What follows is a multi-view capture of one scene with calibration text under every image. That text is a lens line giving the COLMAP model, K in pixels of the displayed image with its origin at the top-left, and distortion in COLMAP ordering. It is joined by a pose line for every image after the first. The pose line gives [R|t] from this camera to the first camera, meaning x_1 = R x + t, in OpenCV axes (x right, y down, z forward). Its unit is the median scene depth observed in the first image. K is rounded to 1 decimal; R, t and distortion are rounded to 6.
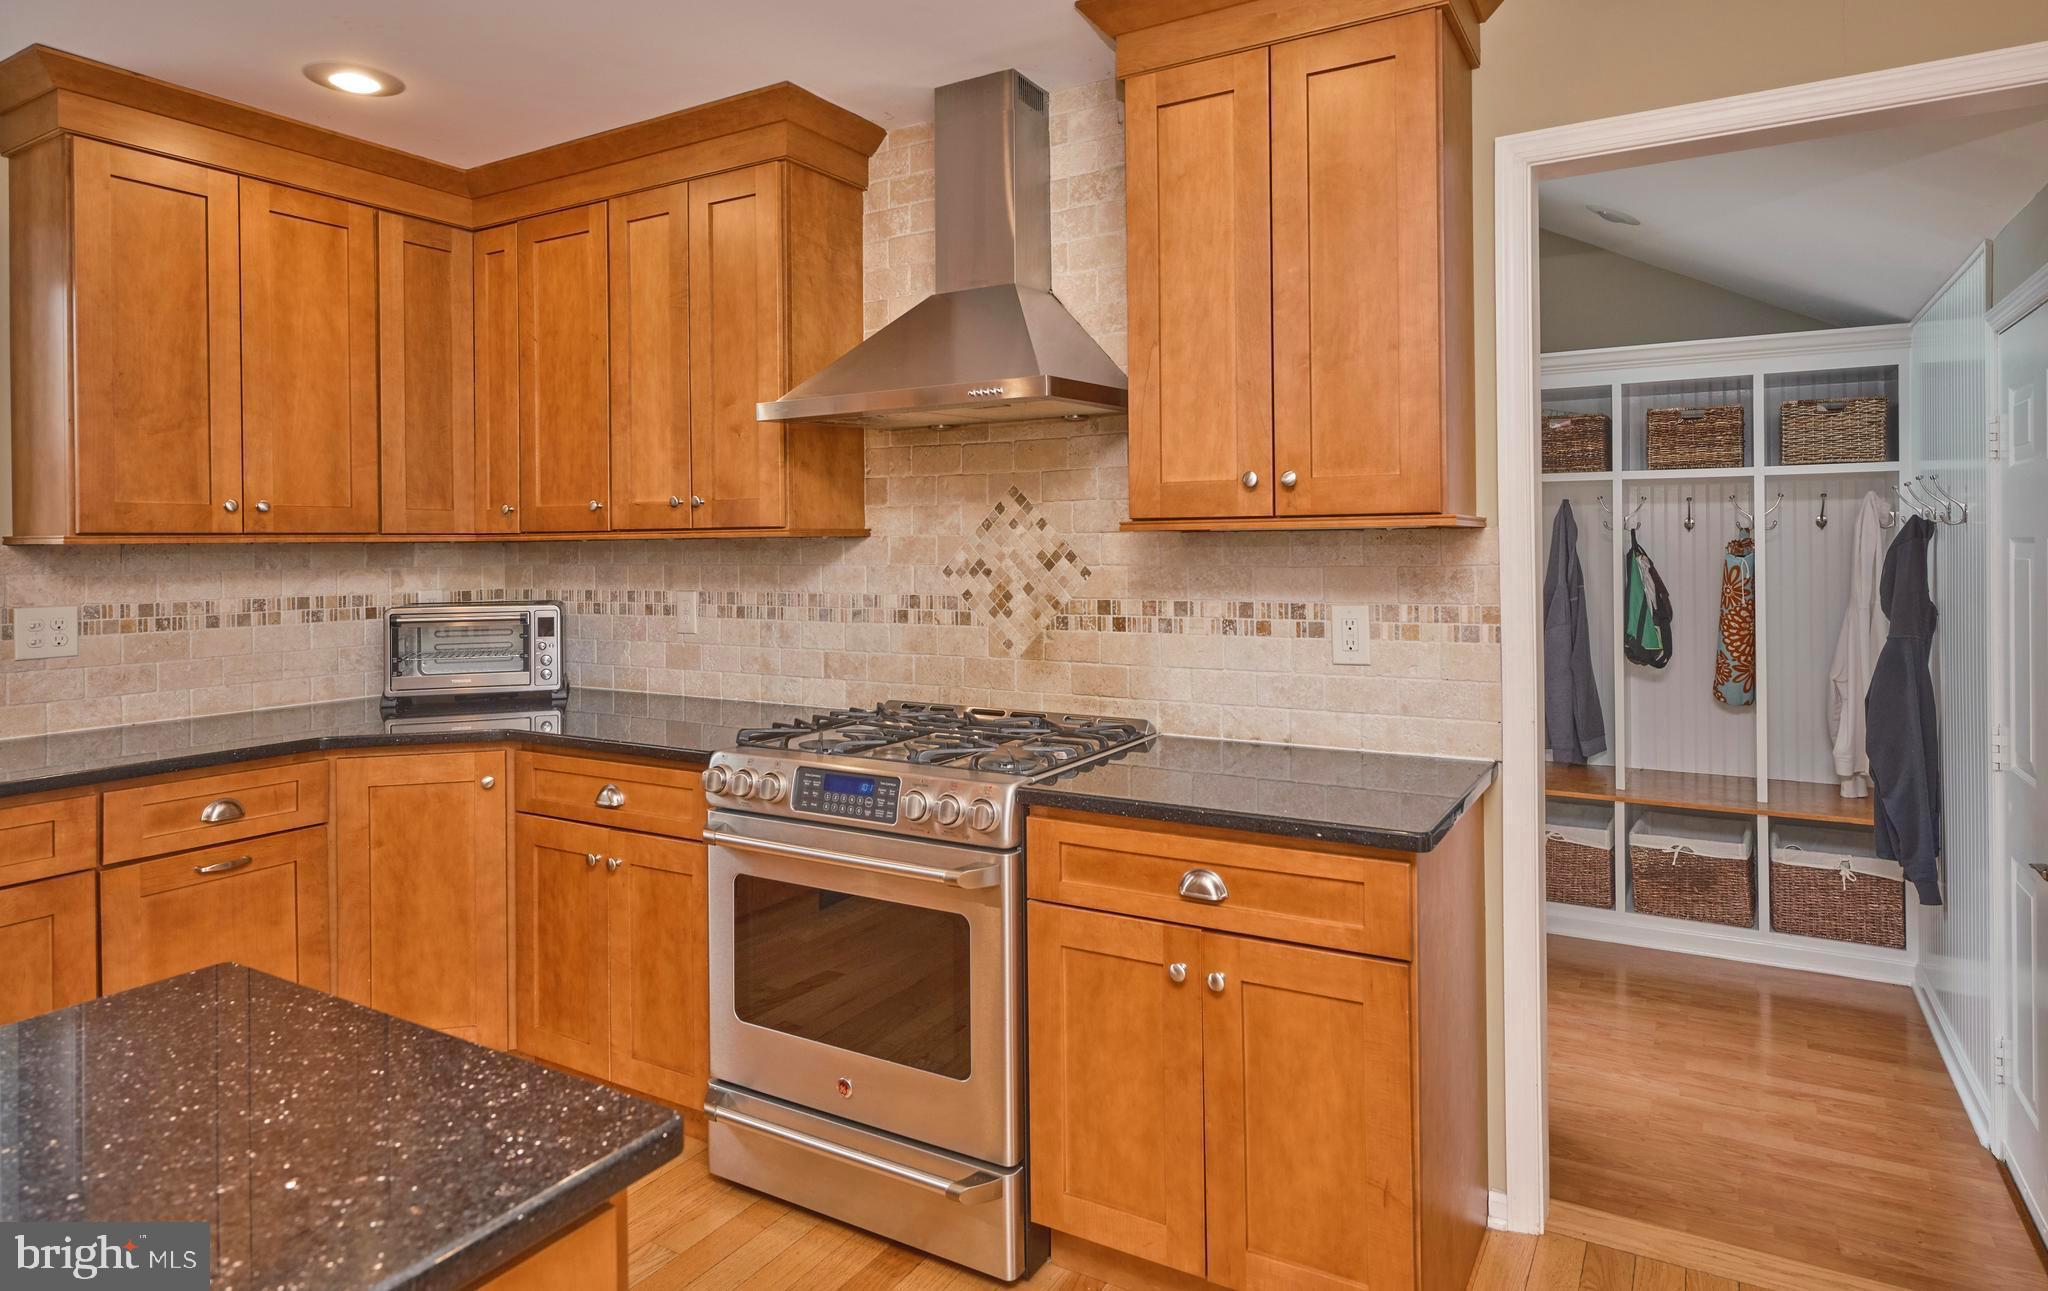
lens RADIAL K [[1145.4, 0, 1070.5], [0, 1145.4, 538.5], [0, 0, 1]] dist [-0.000070, -0.002807]
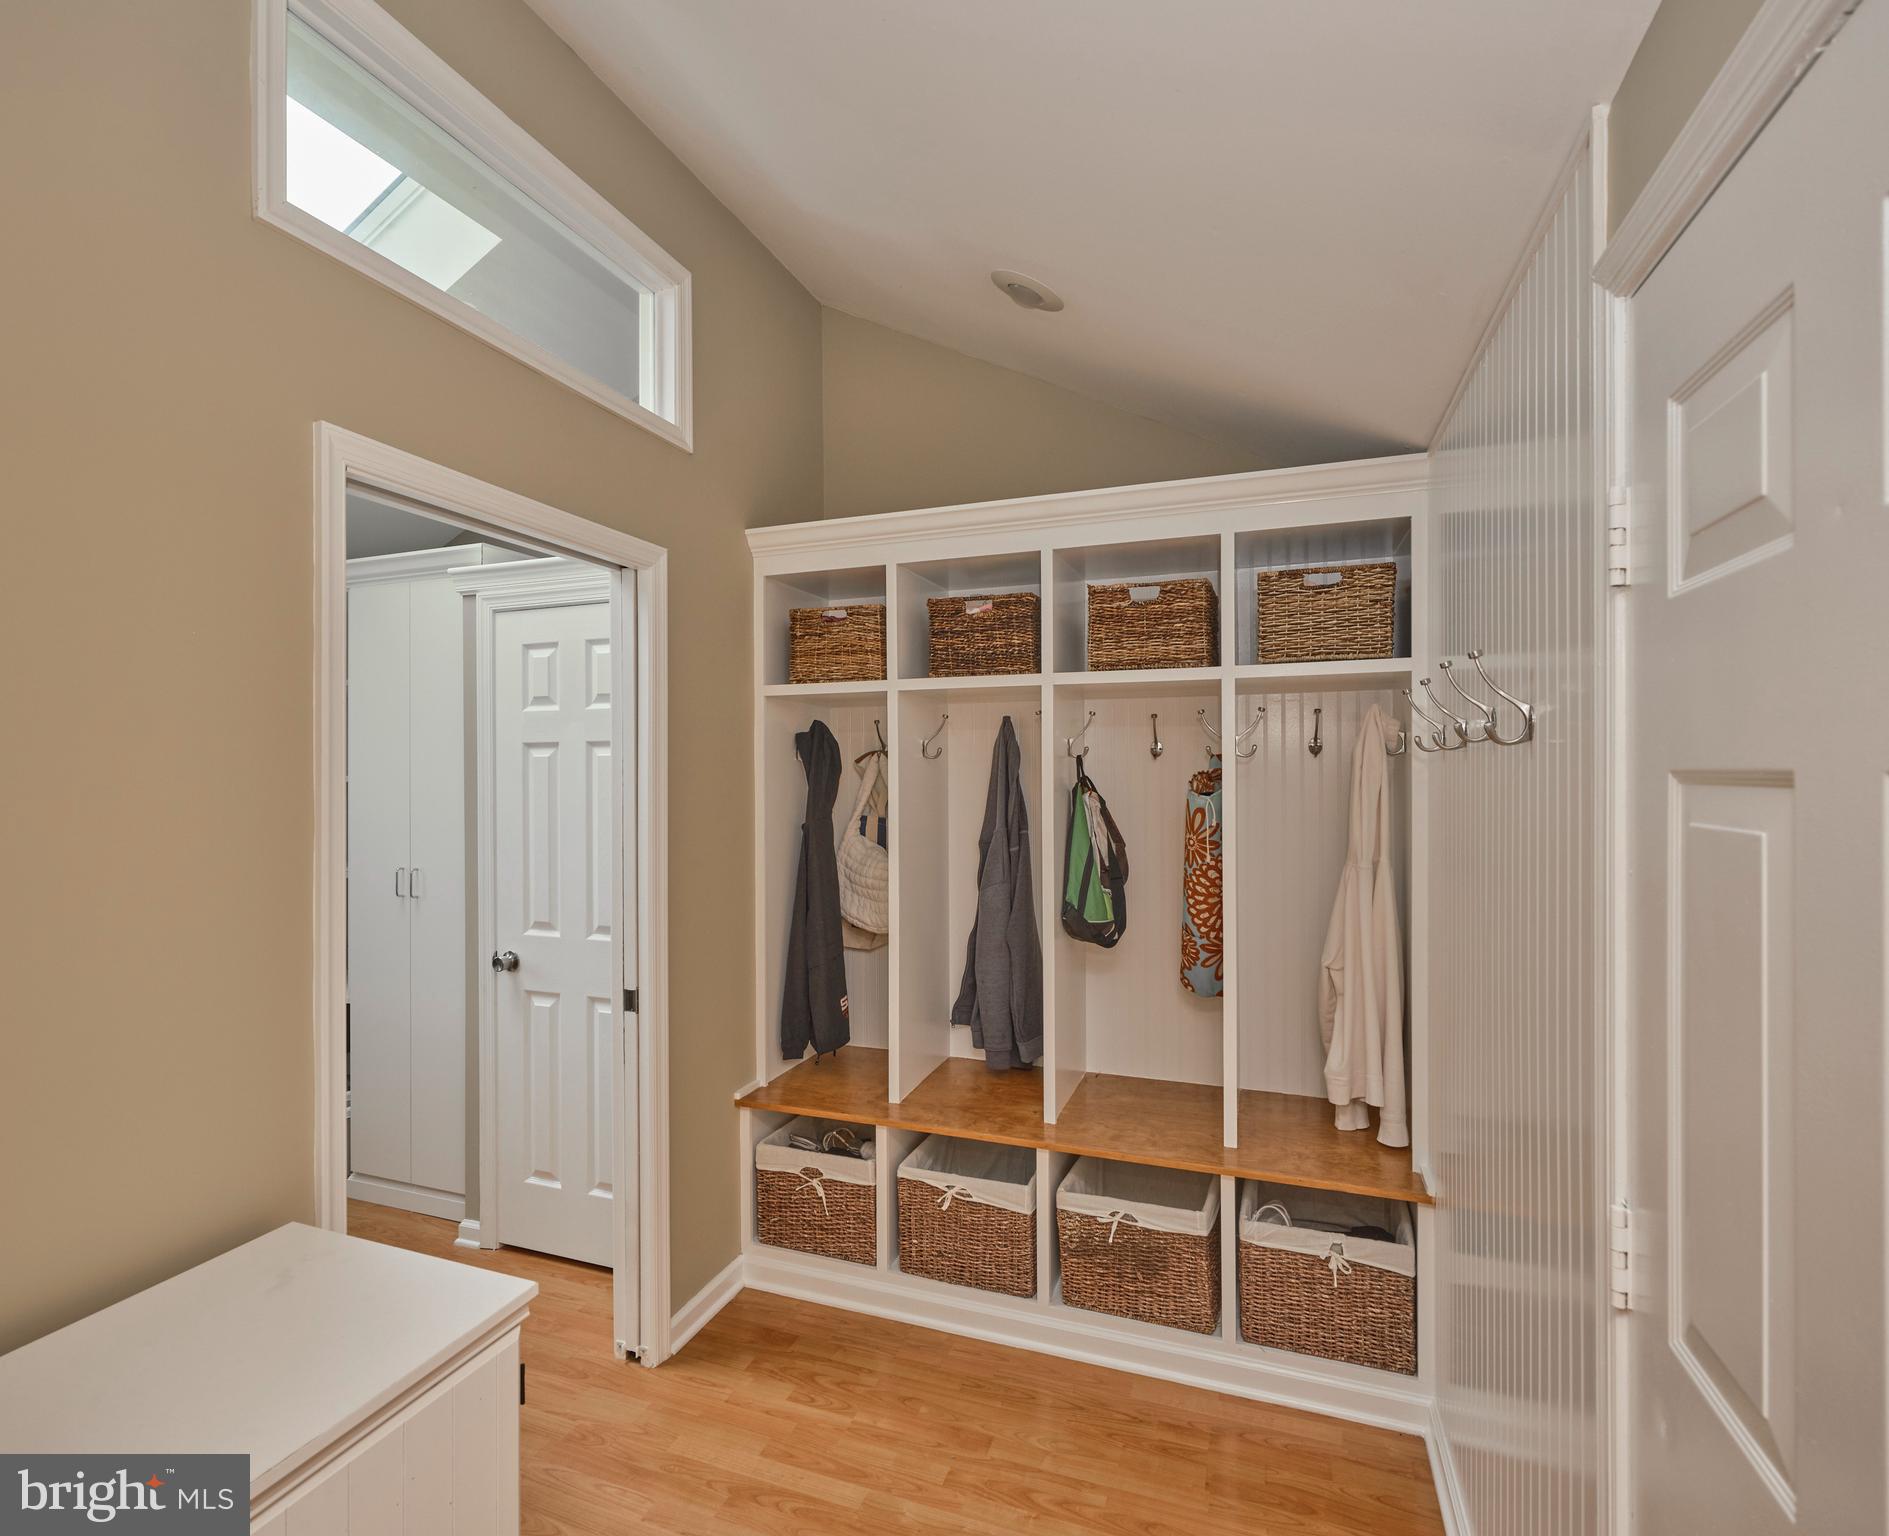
lens RADIAL K [[911.9, 0, 939.6], [0, 911.9, 771.3], [0, 0, 1]] dist [-0.002350, 0.000469]
pose [[0.988075, 0.002085, 0.153962, 0.355434], [-0.002926, 0.999982, 0.005239, -0.001280], [-0.153948, -0.005627, 0.988063, 0.496809]]
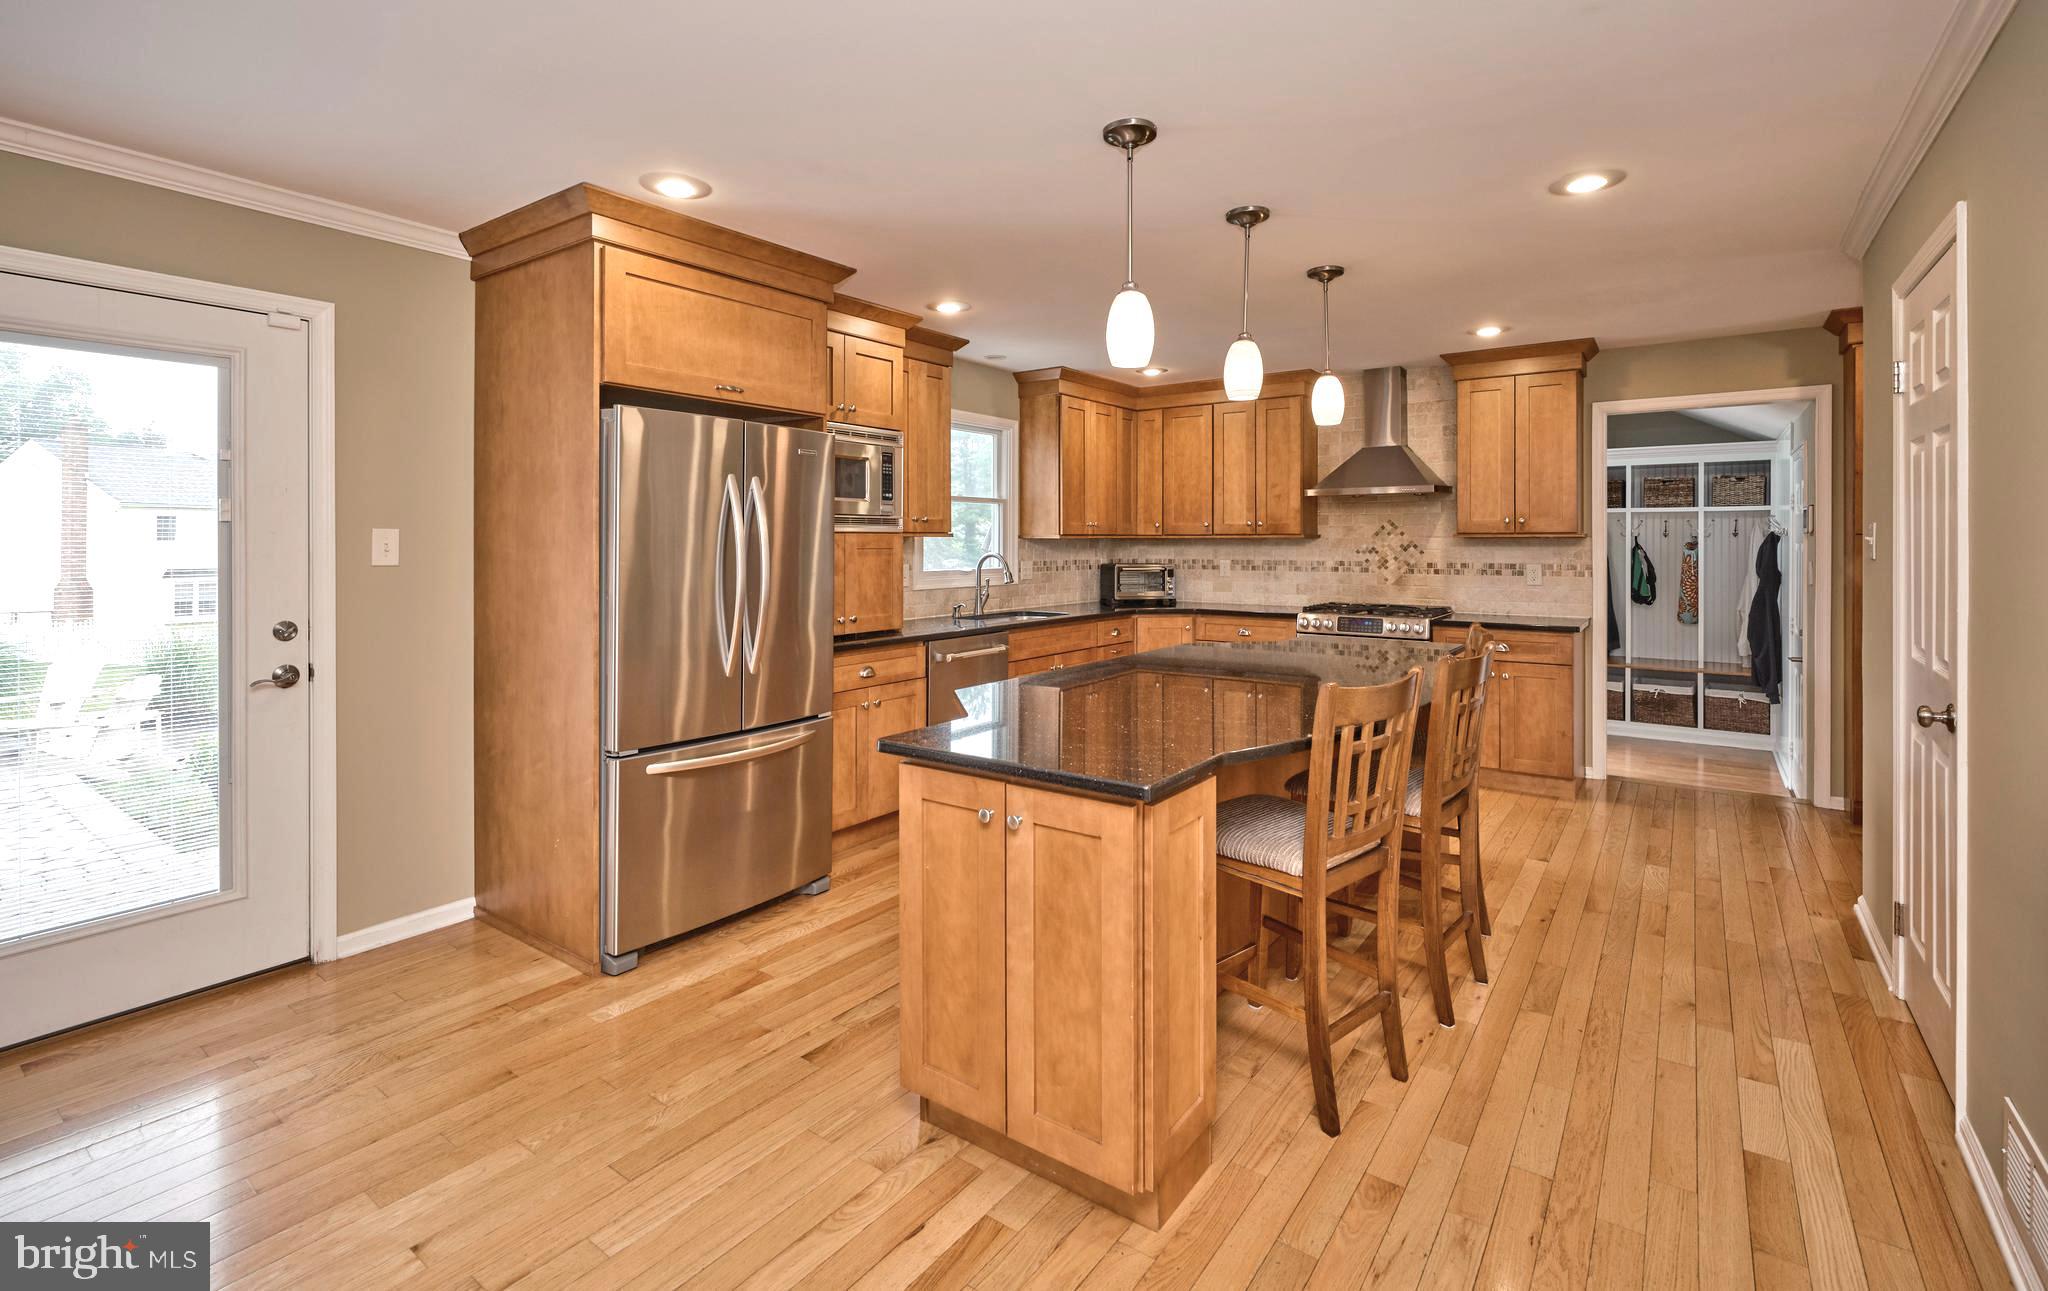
lens RADIAL K [[910.8, 0, 1063.8], [0, 910.8, 538.1], [0, 0, 1]] dist [-0.001383, -0.000328]
pose [[0.995400, 0.008773, -0.095405, -0.406163], [-0.008534, 0.999959, 0.002912, -0.001454], [0.095426, -0.002085, 0.995434, -0.783338]]
